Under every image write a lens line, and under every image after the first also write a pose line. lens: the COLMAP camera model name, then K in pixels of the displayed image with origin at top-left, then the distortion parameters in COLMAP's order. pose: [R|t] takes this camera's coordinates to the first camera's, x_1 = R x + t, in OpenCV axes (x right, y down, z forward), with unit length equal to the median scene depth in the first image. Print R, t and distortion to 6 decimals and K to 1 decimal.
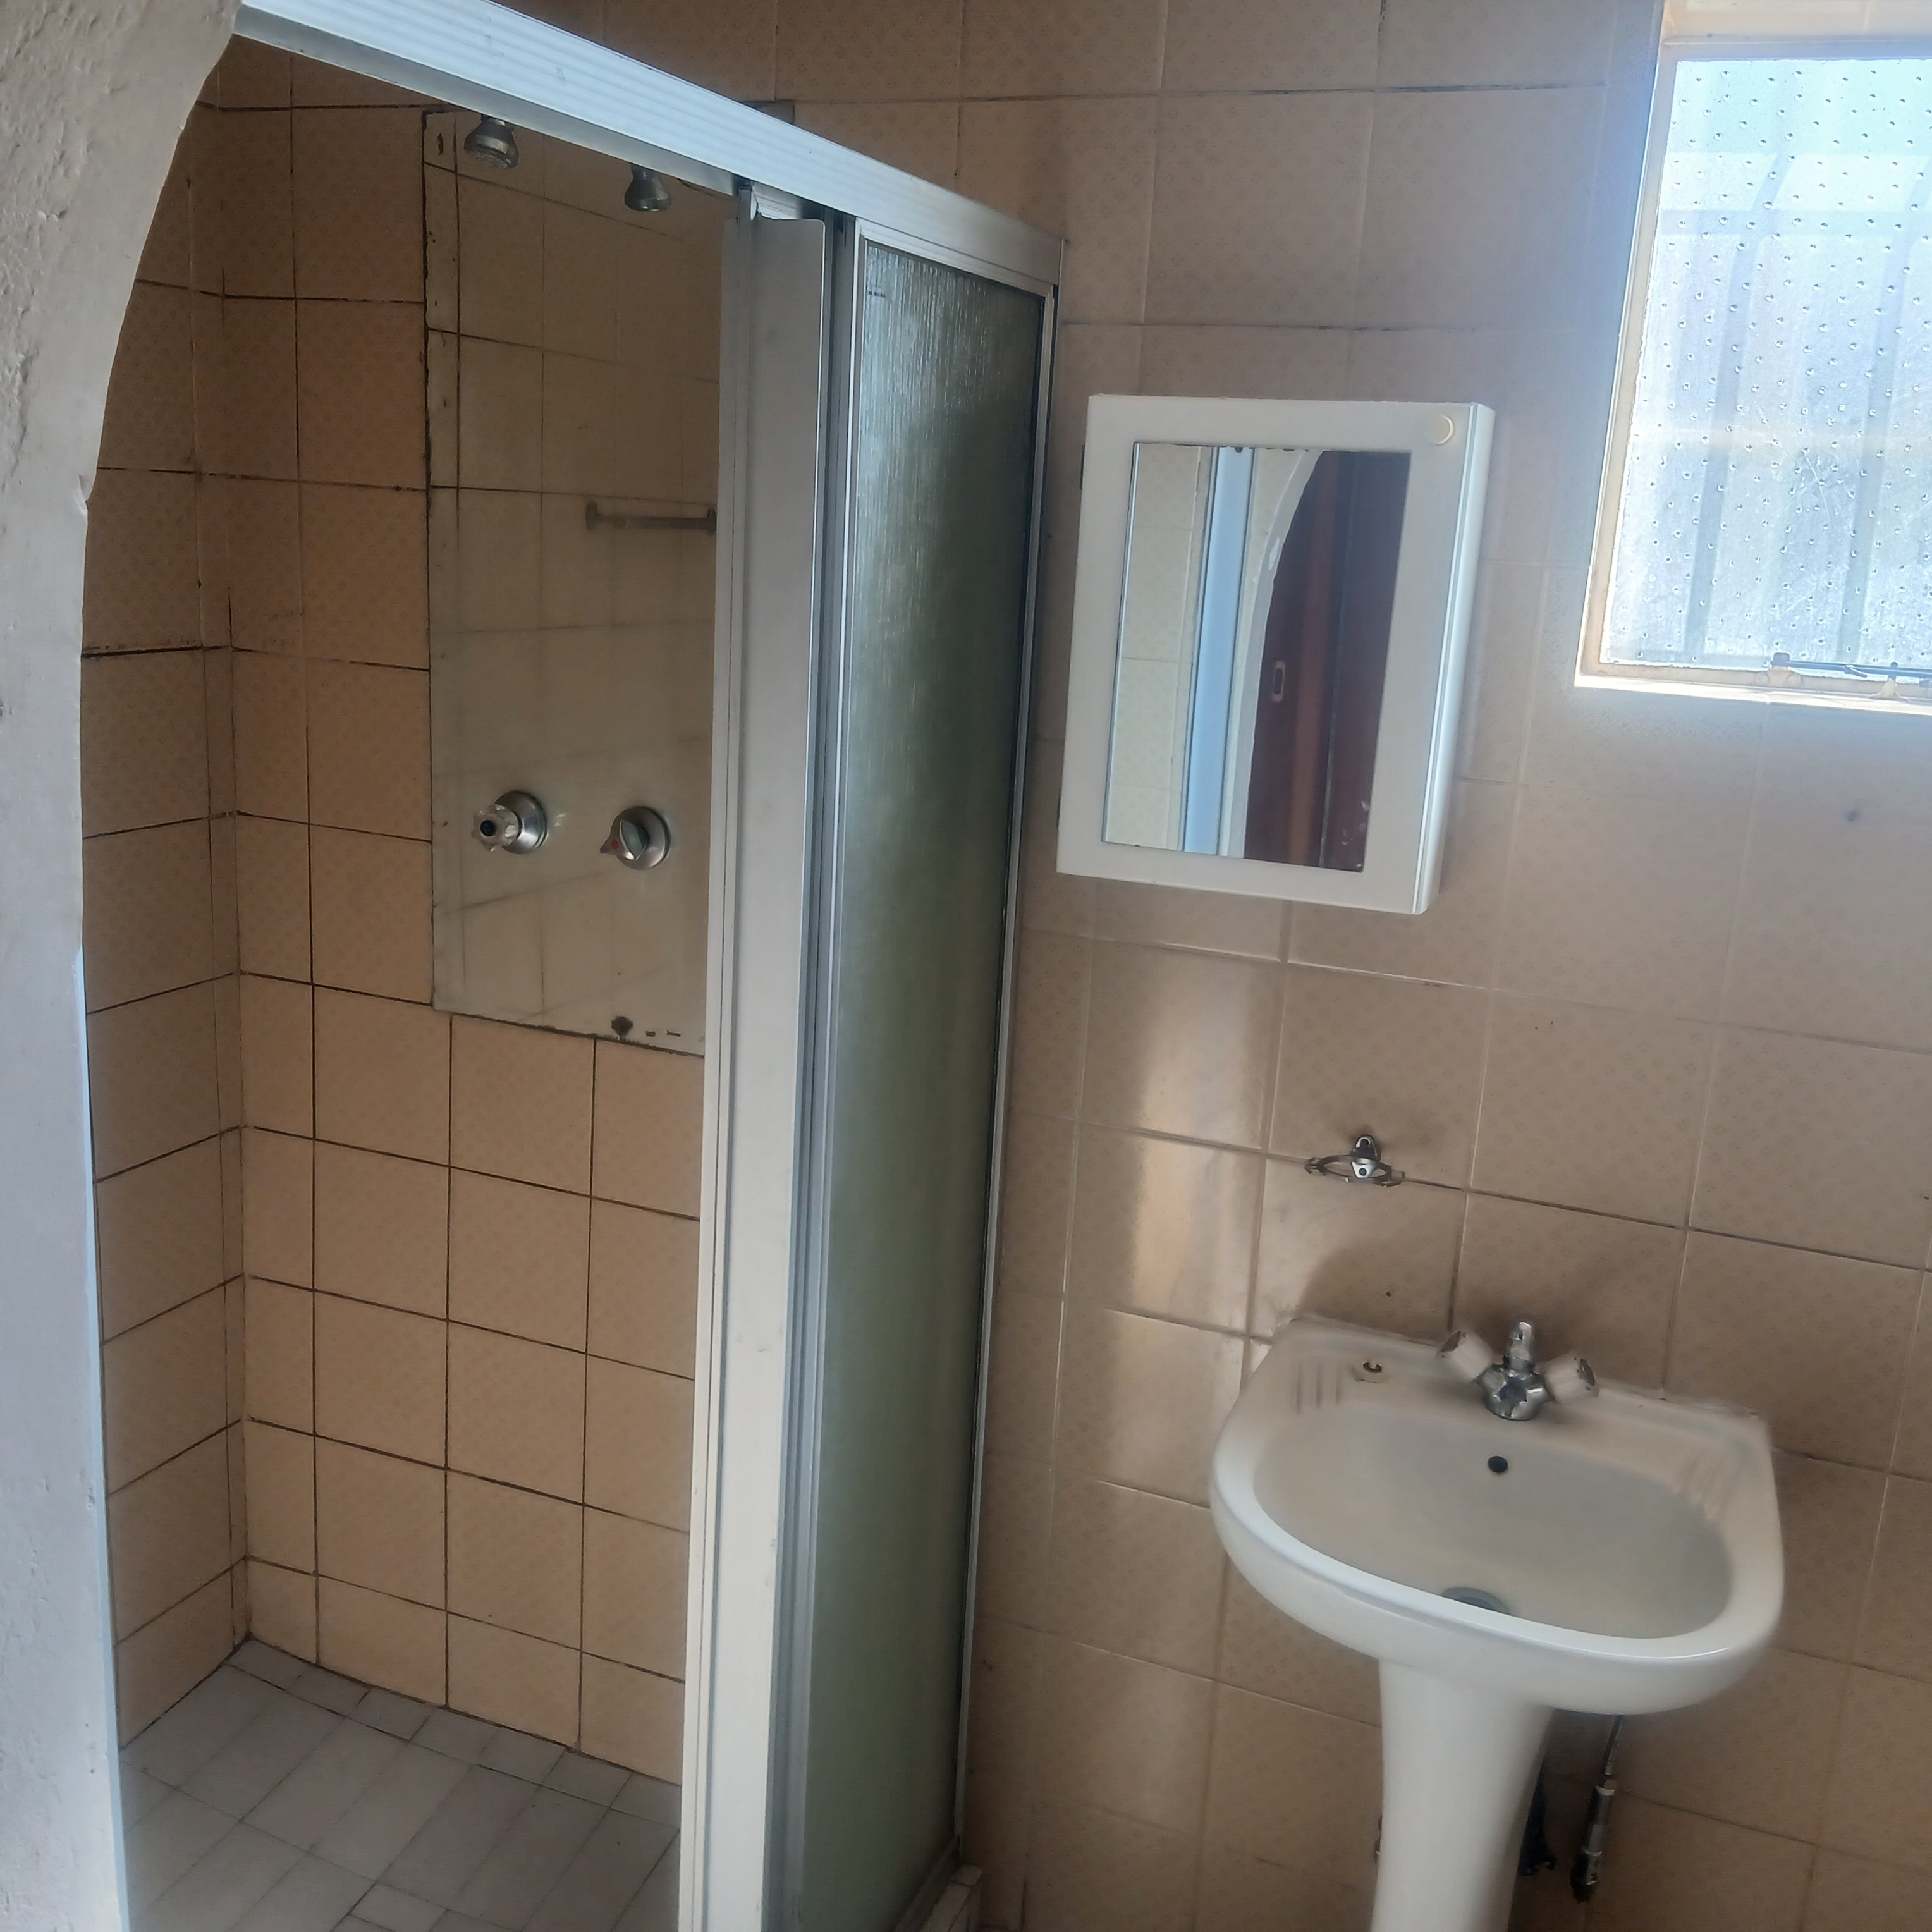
lens RADIAL K [[1909.2, 0, 969.8], [0, 1909.2, 966.9], [0, 0, 1]] dist [0.001015, 0.000000]
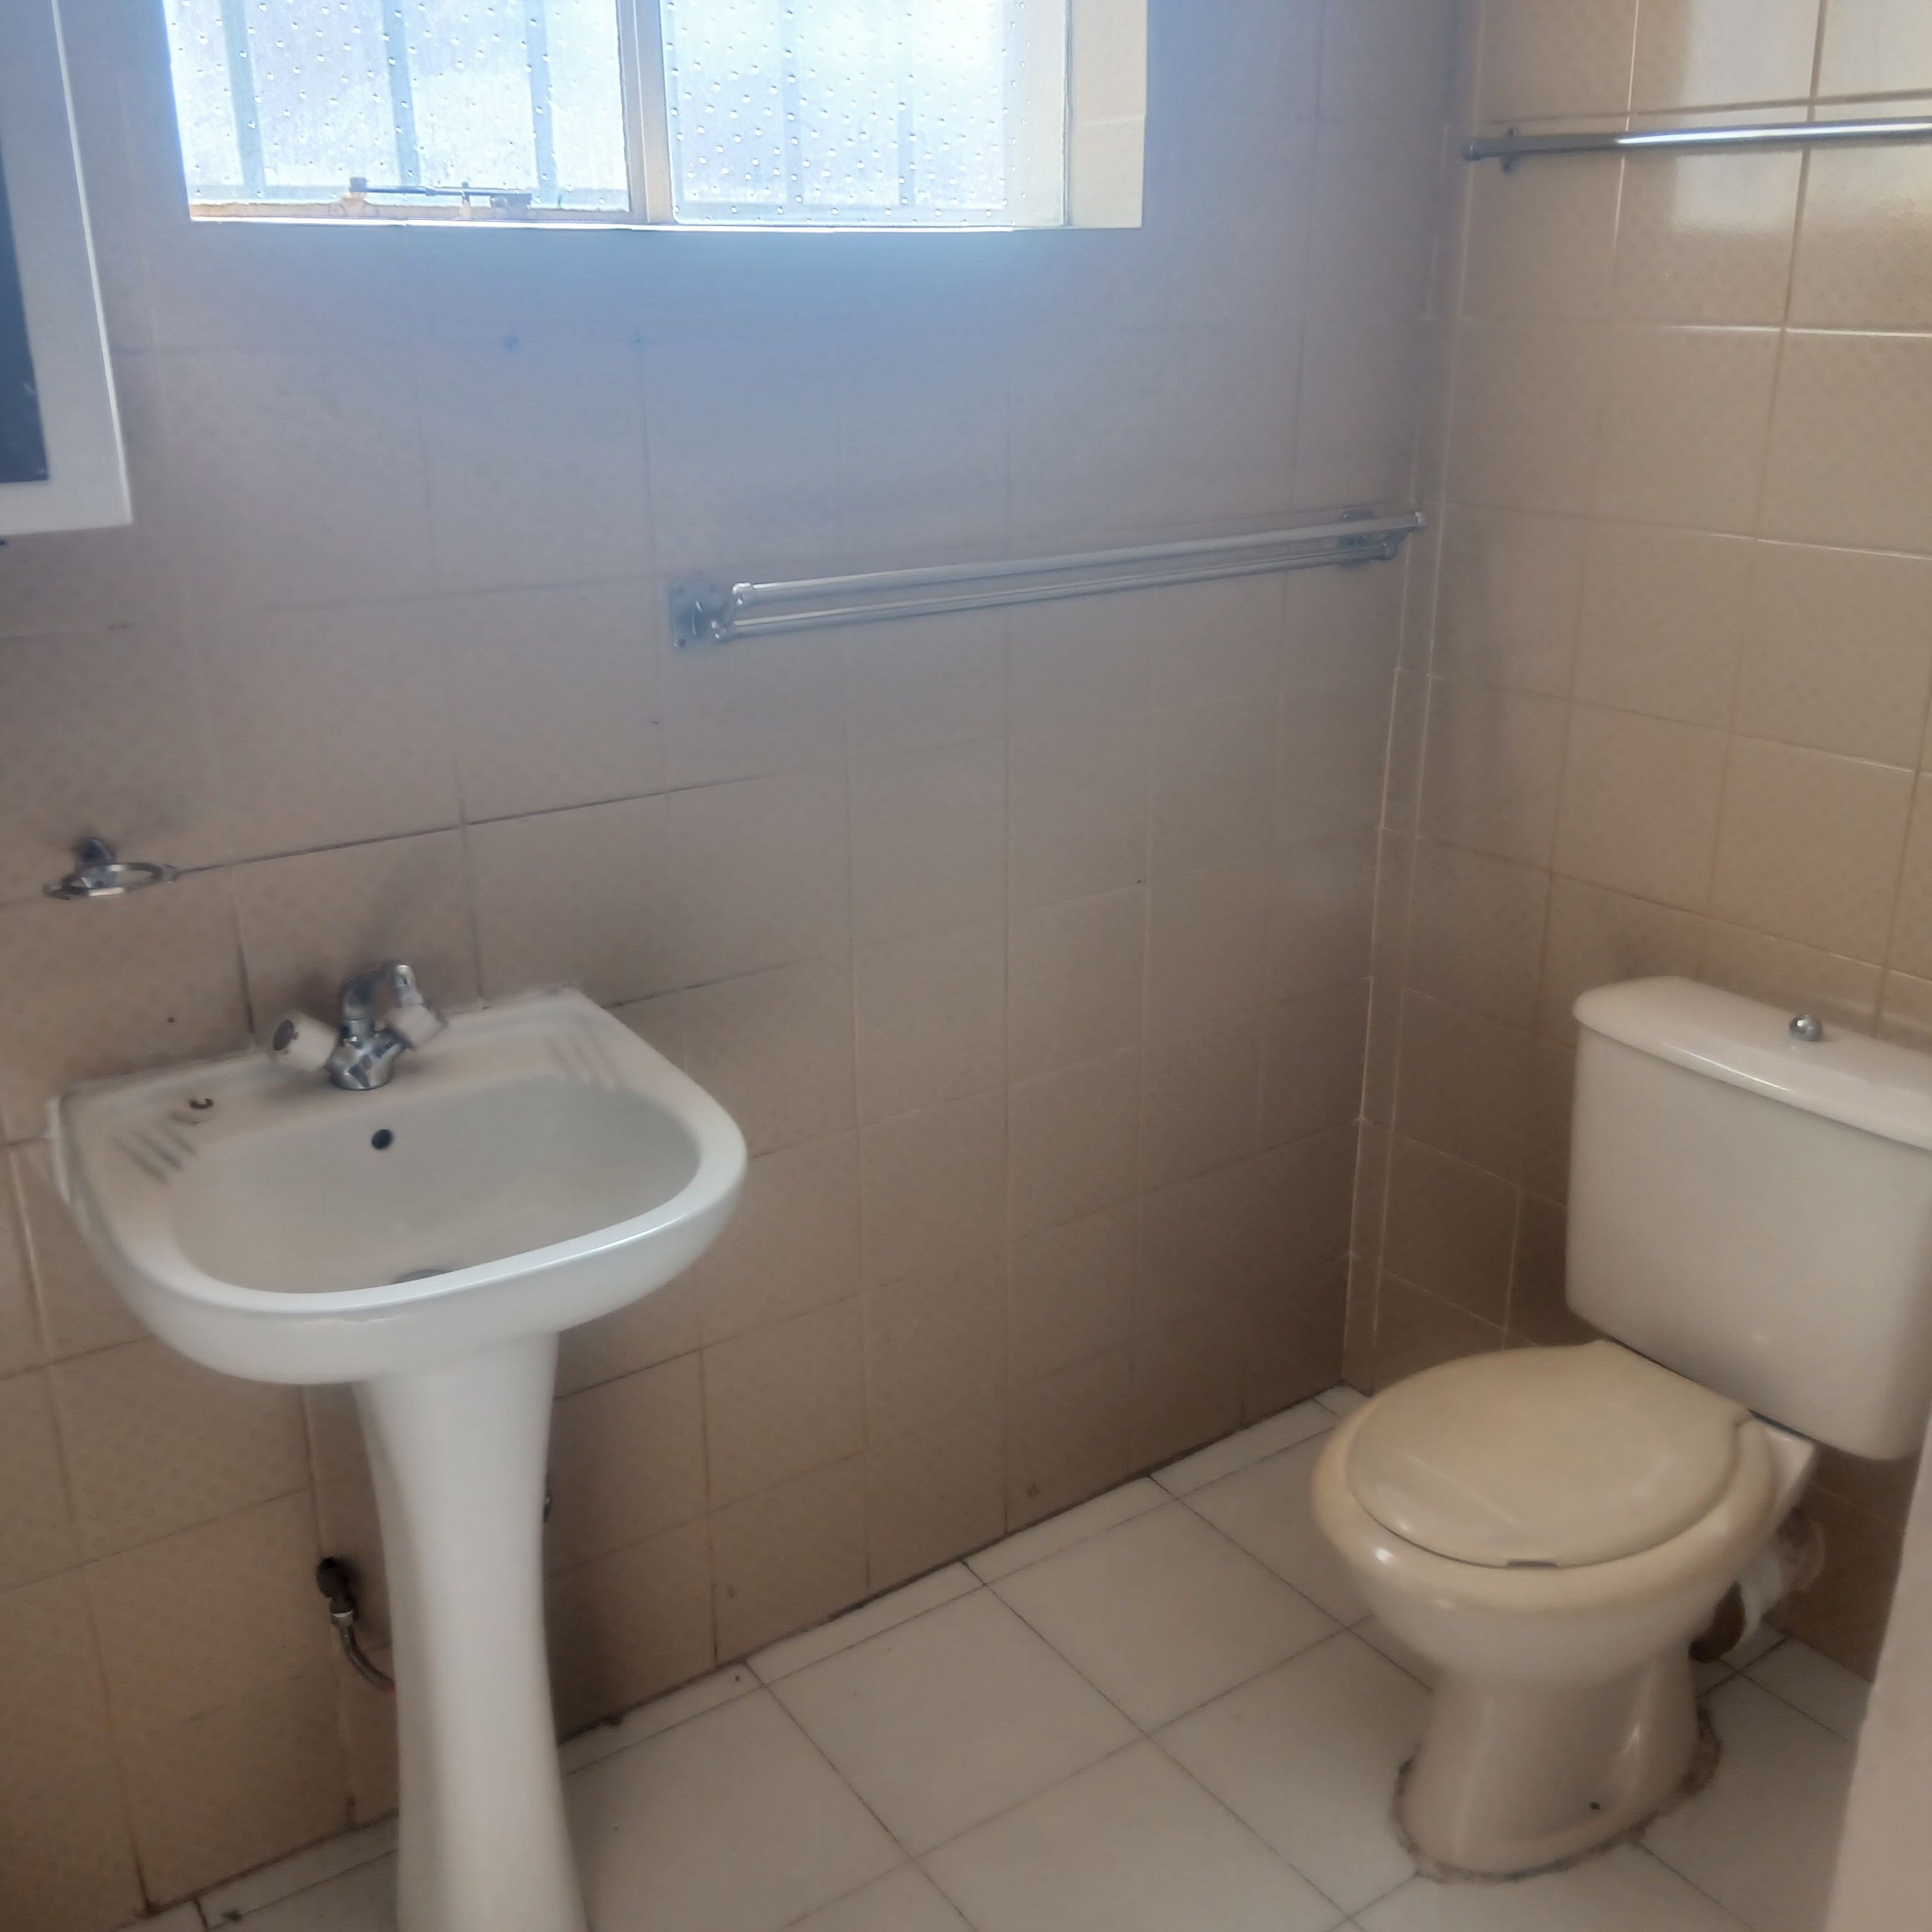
lens RADIAL K [[1909.2, 0, 969.0], [0, 1909.2, 964.8], [0, 0, 1]] dist [0.001015, 0.000000]
pose [[0.531781, -0.340564, 0.775387, -0.242061], [0.237442, 0.938814, 0.249500, 0.027428], [-0.812915, 0.051431, 0.580107, 0.259435]]
